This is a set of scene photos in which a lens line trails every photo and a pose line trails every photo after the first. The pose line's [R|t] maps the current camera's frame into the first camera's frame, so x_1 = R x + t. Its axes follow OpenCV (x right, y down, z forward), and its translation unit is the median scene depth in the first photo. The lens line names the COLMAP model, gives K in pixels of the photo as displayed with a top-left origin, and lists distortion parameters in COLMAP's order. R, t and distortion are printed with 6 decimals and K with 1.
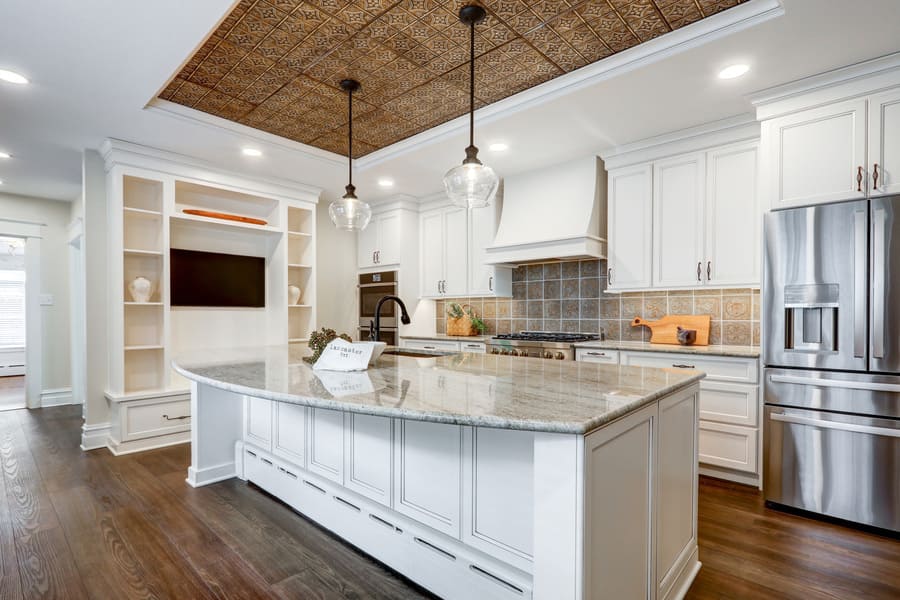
lens RADIAL K [[436.2, 0, 452.0], [0, 436.2, 320.1], [0, 0, 1]] dist [-0.002213, 0.001417]
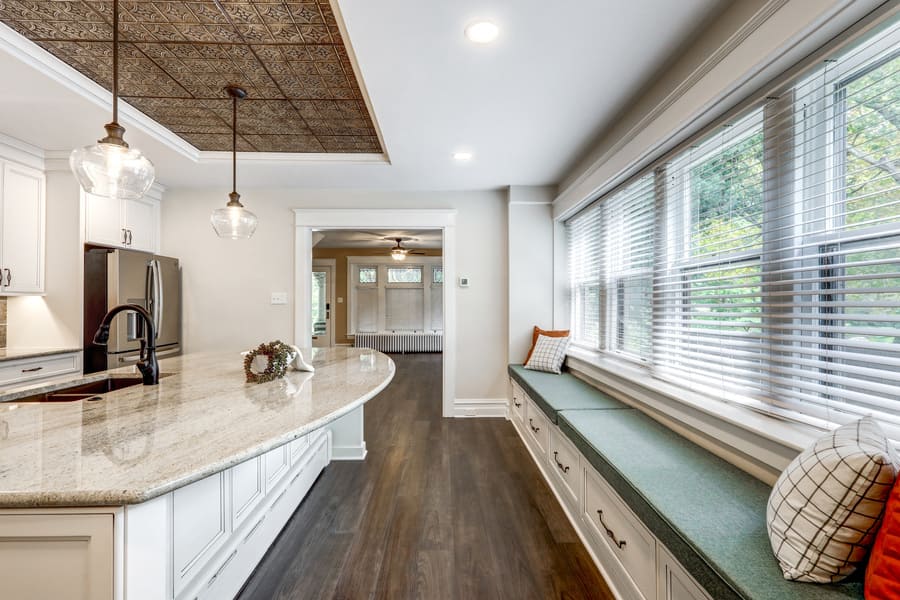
lens RADIAL K [[436.2, 0, 457.0], [0, 436.2, 298.1], [0, 0, 1]] dist [-0.002213, 0.001417]
pose [[-0.706802, 0.009854, 0.707343, -0.624009], [0.014135, 0.999900, 0.000195, -0.034490], [-0.707270, 0.010136, -0.706871, 0.680967]]
